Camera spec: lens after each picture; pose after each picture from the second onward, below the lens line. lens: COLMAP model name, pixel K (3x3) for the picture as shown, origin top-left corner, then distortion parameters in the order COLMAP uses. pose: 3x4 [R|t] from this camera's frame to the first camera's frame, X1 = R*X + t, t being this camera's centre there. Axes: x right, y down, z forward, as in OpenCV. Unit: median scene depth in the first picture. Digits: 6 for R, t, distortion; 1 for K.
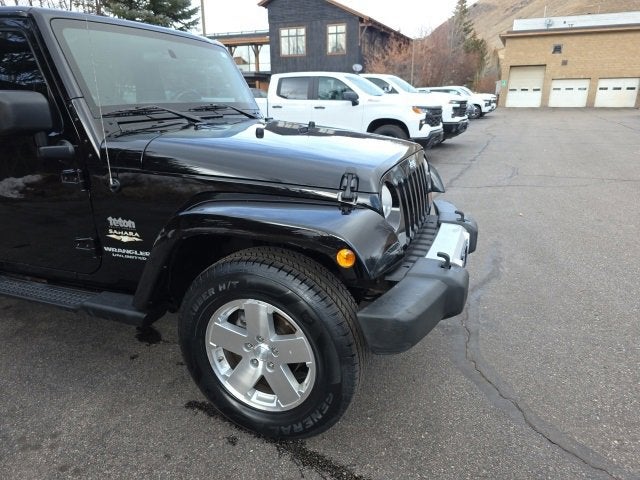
lens RADIAL K [[435.6, 0, 330.6], [0, 435.6, 242.0], [0, 0, 1]] dist [0.045201, -0.030438]
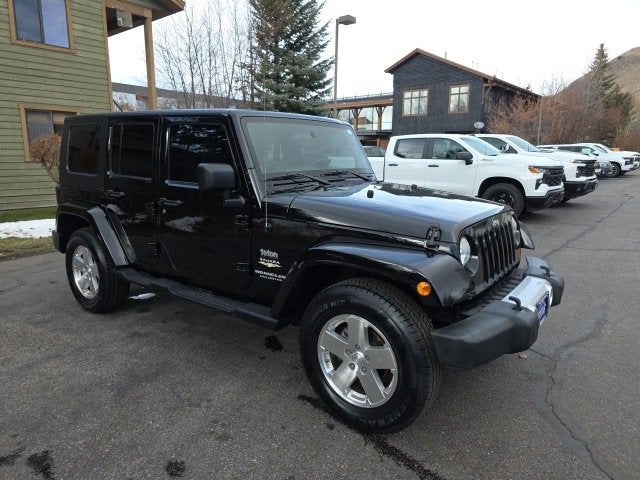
lens RADIAL K [[435.6, 0, 320.4], [0, 435.6, 233.4], [0, 0, 1]] dist [0.045201, -0.030438]
pose [[0.959375, 0.056501, -0.276419, 0.065805], [-0.093244, 0.988185, -0.121636, 0.045040], [0.266281, 0.142469, 0.953309, -0.289886]]
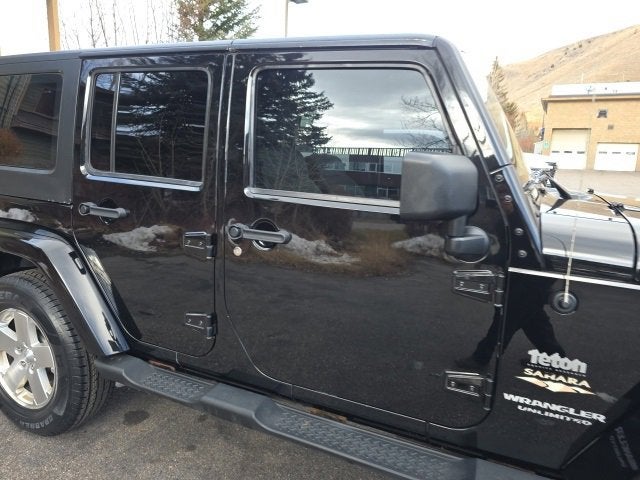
lens RADIAL K [[435.6, 0, 312.2], [0, 435.6, 227.8], [0, 0, 1]] dist [0.045201, -0.030438]
pose [[0.995844, 0.046679, -0.078199, -0.728596], [-0.057556, 0.988021, -0.143186, -0.112995], [0.070578, 0.147091, 0.986602, 0.314843]]
